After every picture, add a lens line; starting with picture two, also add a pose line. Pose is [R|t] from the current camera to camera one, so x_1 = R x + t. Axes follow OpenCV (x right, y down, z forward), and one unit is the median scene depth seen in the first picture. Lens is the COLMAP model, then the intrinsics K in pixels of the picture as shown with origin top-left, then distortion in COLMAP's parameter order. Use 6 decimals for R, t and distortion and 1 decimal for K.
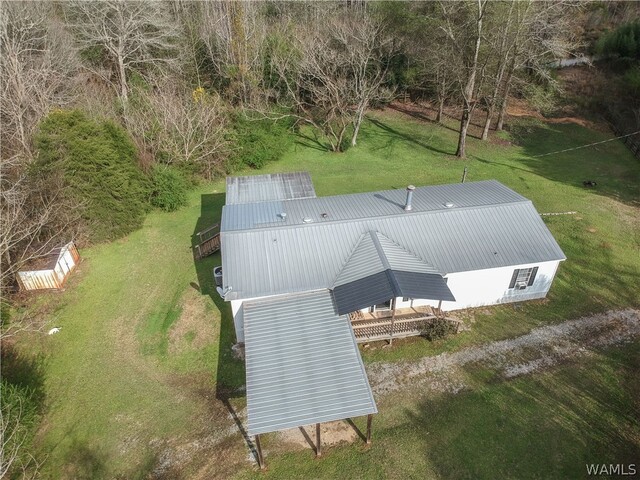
lens RADIAL K [[472.2, 0, 325.4], [0, 472.2, 242.2], [0, 0, 1]] dist [0.073438, -0.160675]
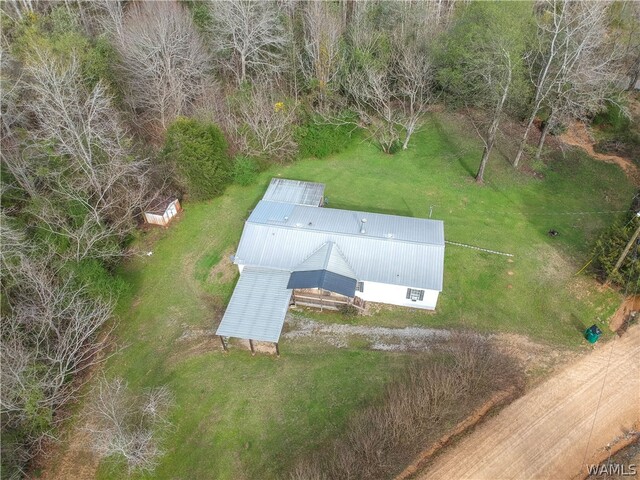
lens RADIAL K [[468.5, 0, 326.3], [0, 468.5, 245.3], [0, 0, 1]] dist [0.086126, -0.157988]
pose [[0.937673, 0.245070, -0.246394, 0.495390], [-0.203105, 0.961776, 0.183674, -0.313830], [0.281988, -0.122182, 0.951606, -0.547664]]
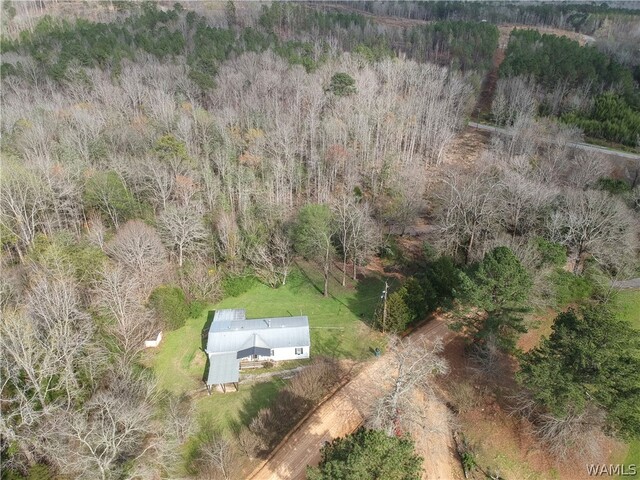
lens RADIAL K [[468.5, 0, 326.3], [0, 468.5, 245.3], [0, 0, 1]] dist [0.086126, -0.157988]
pose [[0.997270, 0.043686, -0.059530, 0.785933], [-0.051229, 0.989960, -0.131734, -0.236848], [0.053177, 0.134424, 0.989496, -2.359788]]
